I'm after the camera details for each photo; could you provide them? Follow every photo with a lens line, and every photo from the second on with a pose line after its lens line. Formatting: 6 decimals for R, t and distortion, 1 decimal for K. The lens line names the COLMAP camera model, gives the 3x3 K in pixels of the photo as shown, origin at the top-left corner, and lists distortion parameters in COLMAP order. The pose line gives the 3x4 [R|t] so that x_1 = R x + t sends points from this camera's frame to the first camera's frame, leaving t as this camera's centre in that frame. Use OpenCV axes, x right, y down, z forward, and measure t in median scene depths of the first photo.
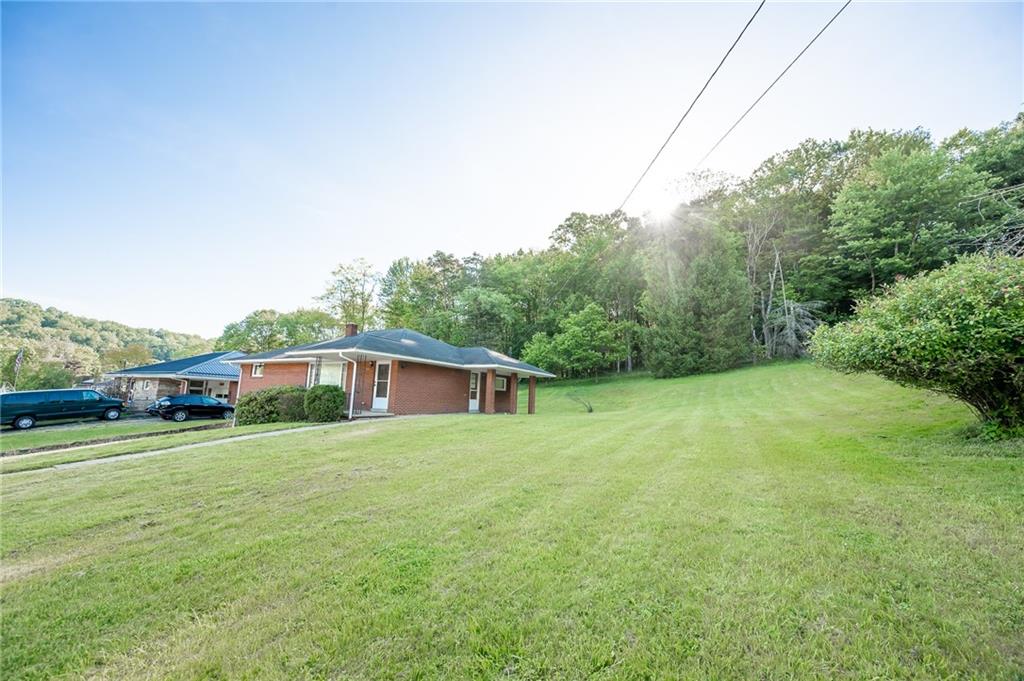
lens RADIAL K [[404.5, 0, 517.5], [0, 404.5, 339.6], [0, 0, 1]] dist [-0.000655, -0.000067]
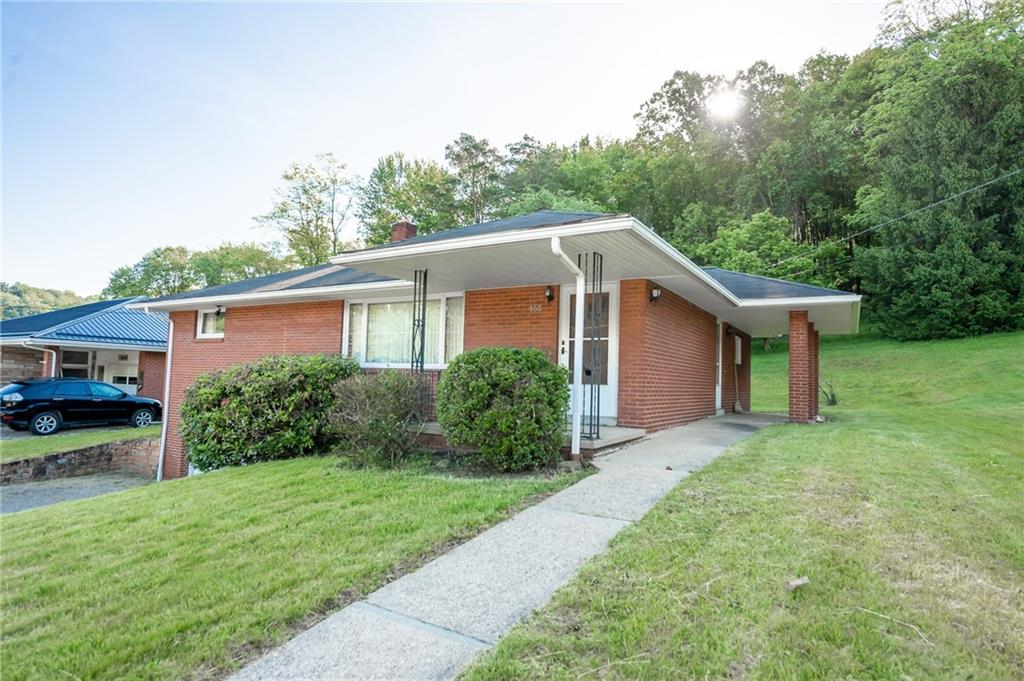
lens RADIAL K [[556.5, 0, 512.0], [0, 556.5, 340.5], [0, 0, 1]] dist [0.000575, -0.000203]
pose [[0.999954, -0.009460, -0.001513, -0.200076], [0.009551, 0.996791, 0.079482, 0.031457], [0.000756, -0.079493, 0.996835, 0.250532]]
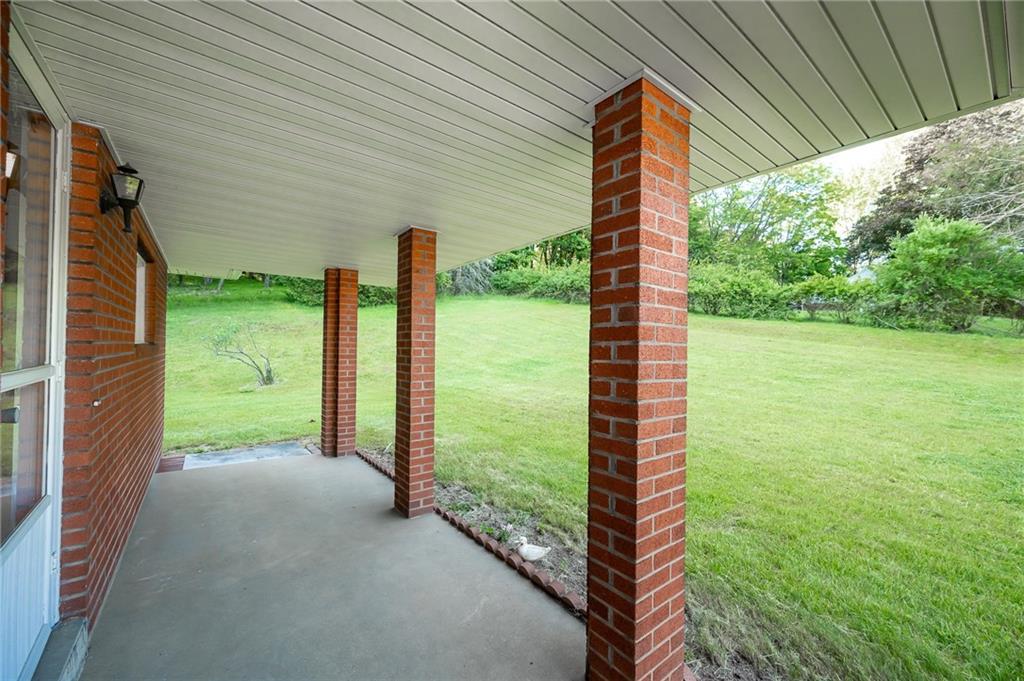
lens RADIAL K [[400.2, 0, 515.3], [0, 400.2, 345.3], [0, 0, 1]] dist [0.001127, 0.000145]
pose [[0.355134, -0.033701, 0.934208, -0.087632], [-0.139698, 0.986215, 0.088683, 0.063735], [-0.924318, -0.162001, 0.345530, 0.553415]]
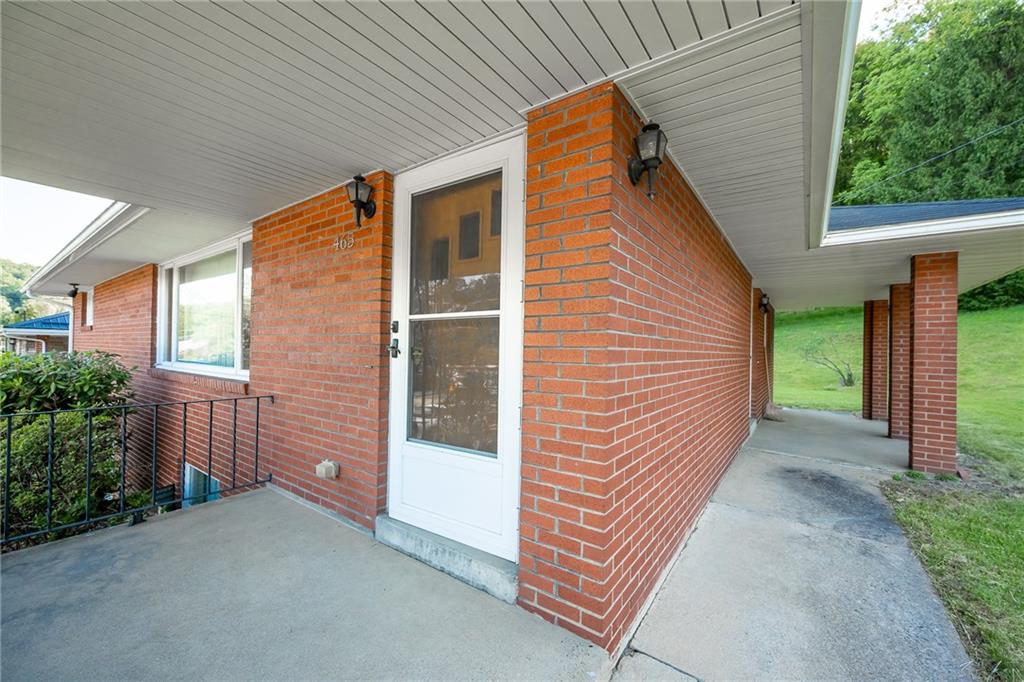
lens RADIAL K [[400.2, 0, 515.3], [0, 400.2, 345.8], [0, 0, 1]] dist [0.001127, 0.000145]
pose [[0.996668, -0.023210, -0.078192, -0.151670], [0.033928, 0.989758, 0.138665, 0.047255], [0.074172, -0.140856, 0.987248, 0.437869]]
